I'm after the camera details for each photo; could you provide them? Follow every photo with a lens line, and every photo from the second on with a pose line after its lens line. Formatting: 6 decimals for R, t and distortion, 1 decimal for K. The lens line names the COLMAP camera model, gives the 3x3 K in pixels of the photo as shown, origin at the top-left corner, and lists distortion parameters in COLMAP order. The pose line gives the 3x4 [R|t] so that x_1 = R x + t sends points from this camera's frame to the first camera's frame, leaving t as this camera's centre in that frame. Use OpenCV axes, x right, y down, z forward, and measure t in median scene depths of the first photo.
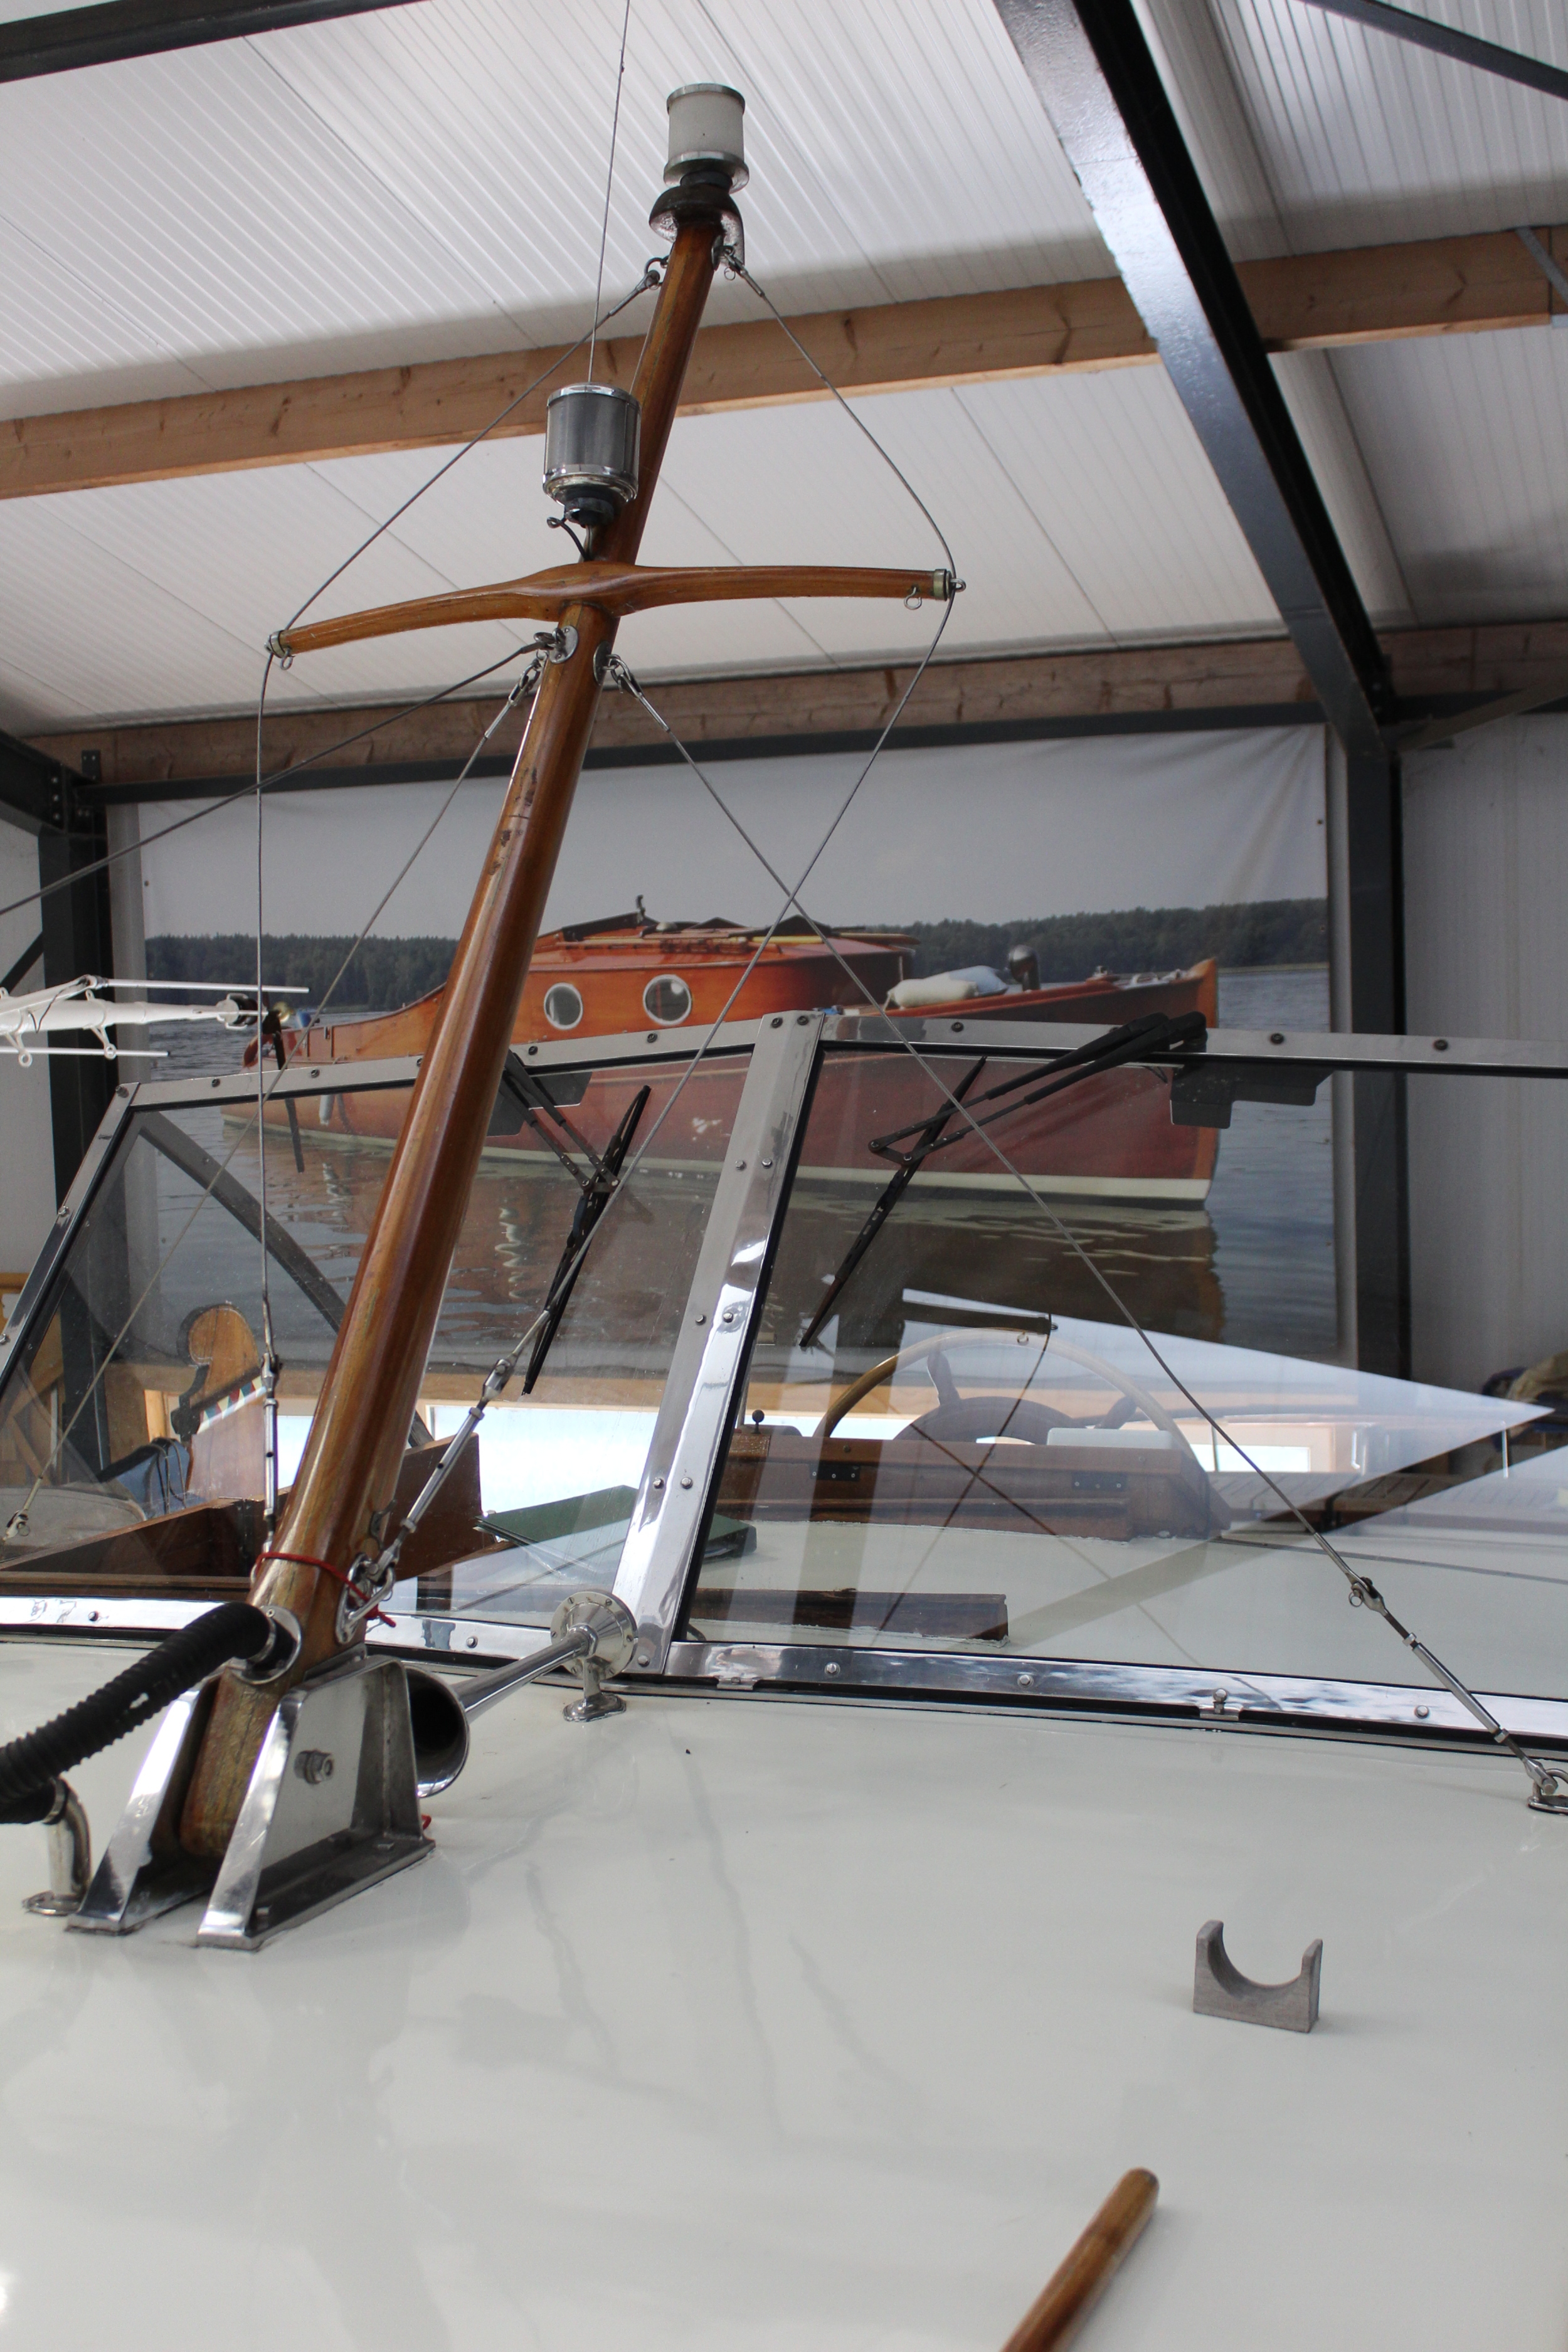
lens RADIAL K [[2635.7, 0, 775.9], [0, 2635.7, 1175.5], [0, 0, 1]] dist [-0.095385, 0.036312]
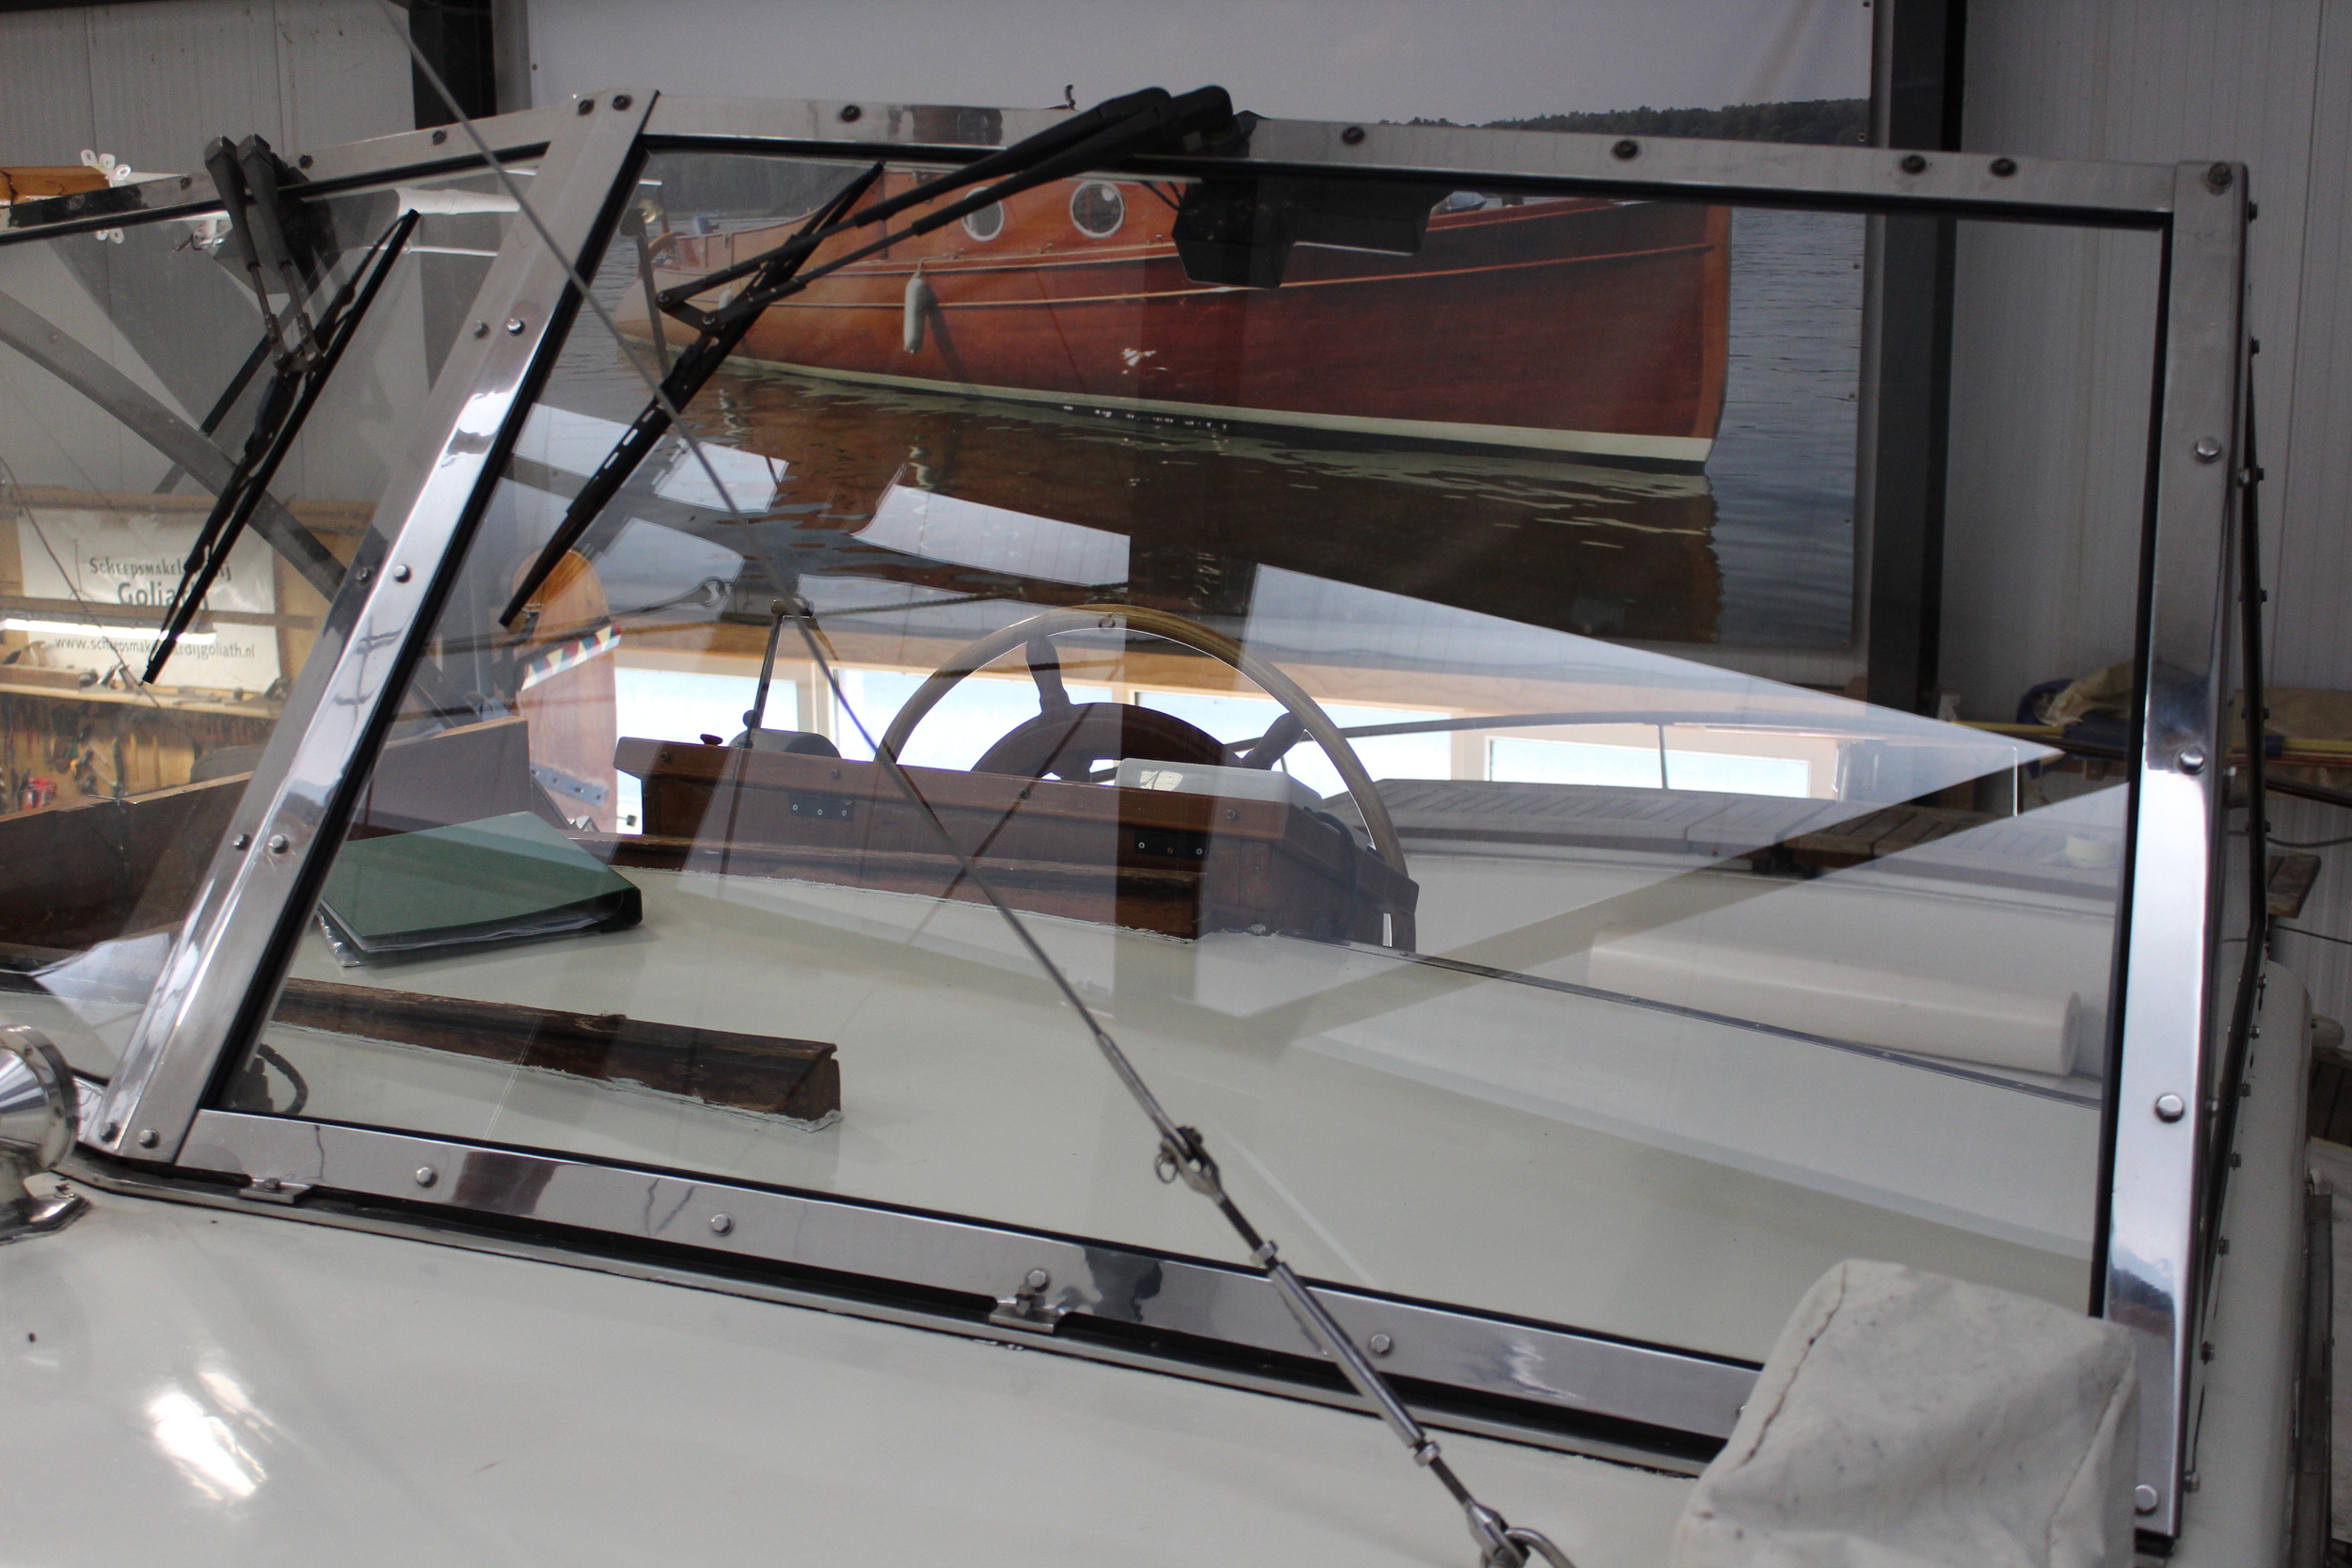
lens RADIAL K [[2635.4, 0, 1175.2], [0, 2635.4, 782.7], [0, 0, 1]] dist [-0.095385, 0.036312]
pose [[0.994789, 0.044819, -0.091578, 0.077248], [-0.032457, 0.990681, 0.132275, 0.005501], [0.096653, -0.128614, 0.986974, 0.145079]]
